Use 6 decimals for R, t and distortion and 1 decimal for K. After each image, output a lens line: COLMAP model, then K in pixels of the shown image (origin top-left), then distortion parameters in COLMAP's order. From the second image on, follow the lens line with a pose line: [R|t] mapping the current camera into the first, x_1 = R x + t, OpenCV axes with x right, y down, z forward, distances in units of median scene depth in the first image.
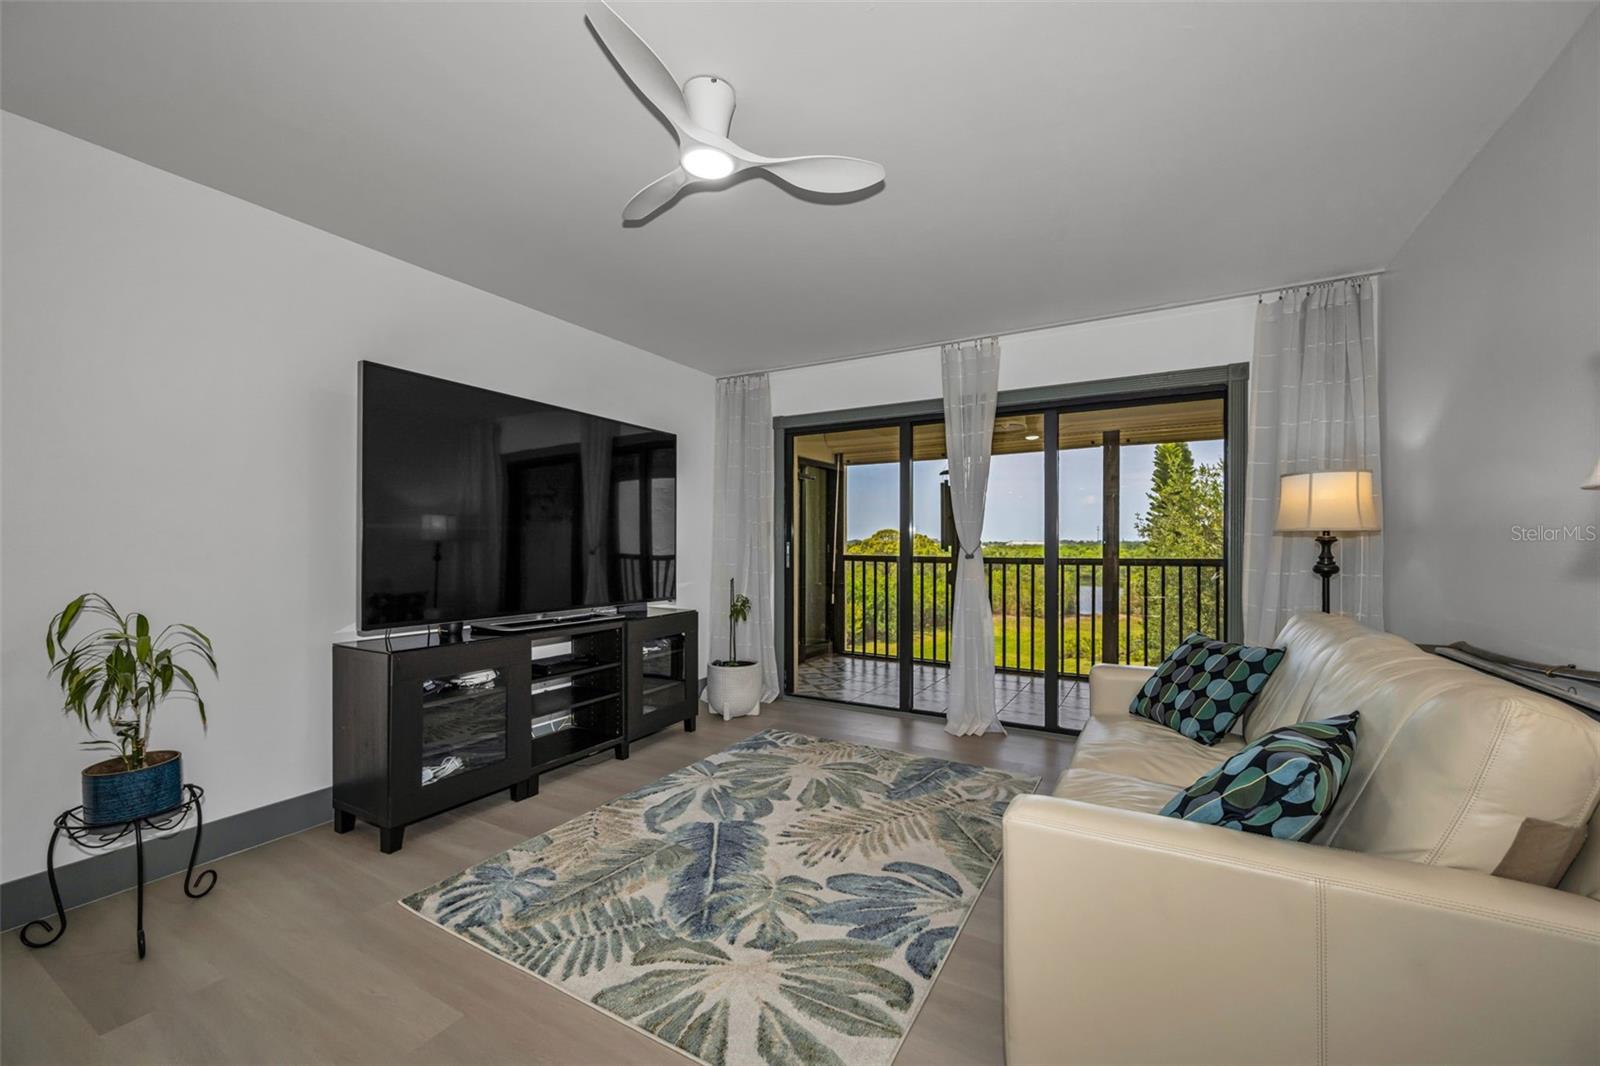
lens RADIAL K [[630.5, 0, 804.4], [0, 630.5, 542.3], [0, 0, 1]] dist [-0.003641, -0.000653]
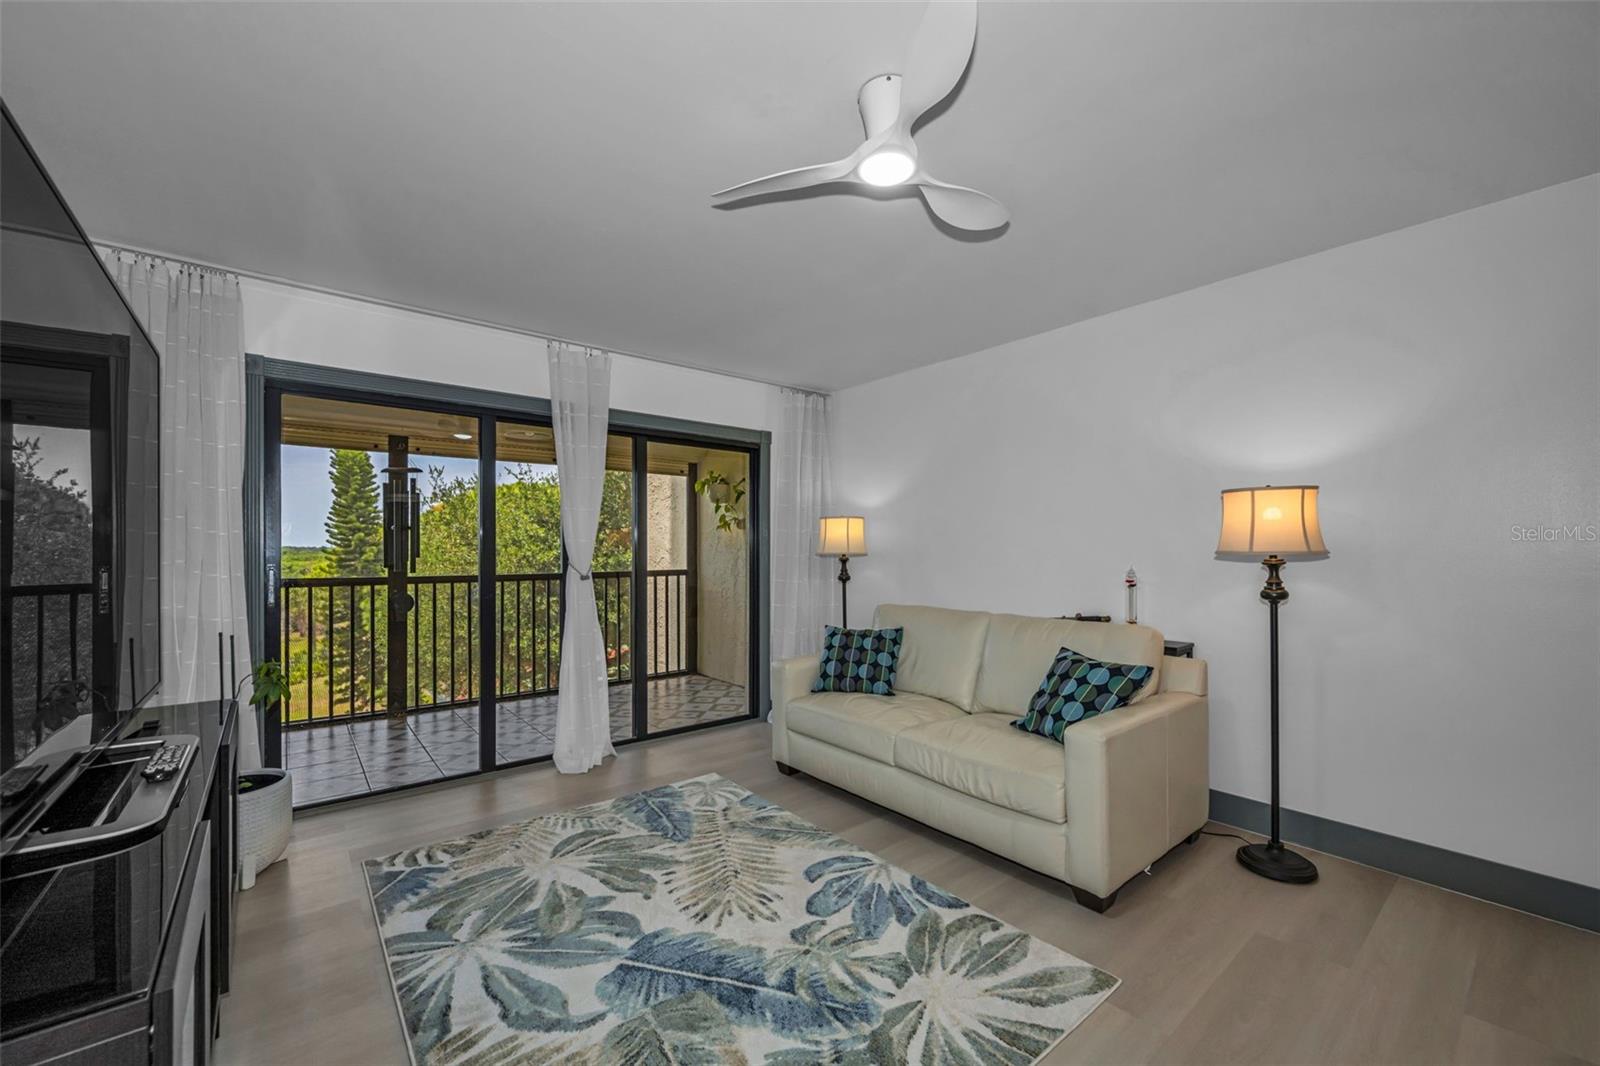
lens RADIAL K [[630.5, 0, 799.4], [0, 630.5, 547.6], [0, 0, 1]] dist [-0.003641, -0.000653]
pose [[0.364829, 0.006808, 0.931050, -0.671594], [-0.001787, 0.999977, -0.006611, -0.022199], [-0.931073, 0.000748, 0.364832, 0.497632]]
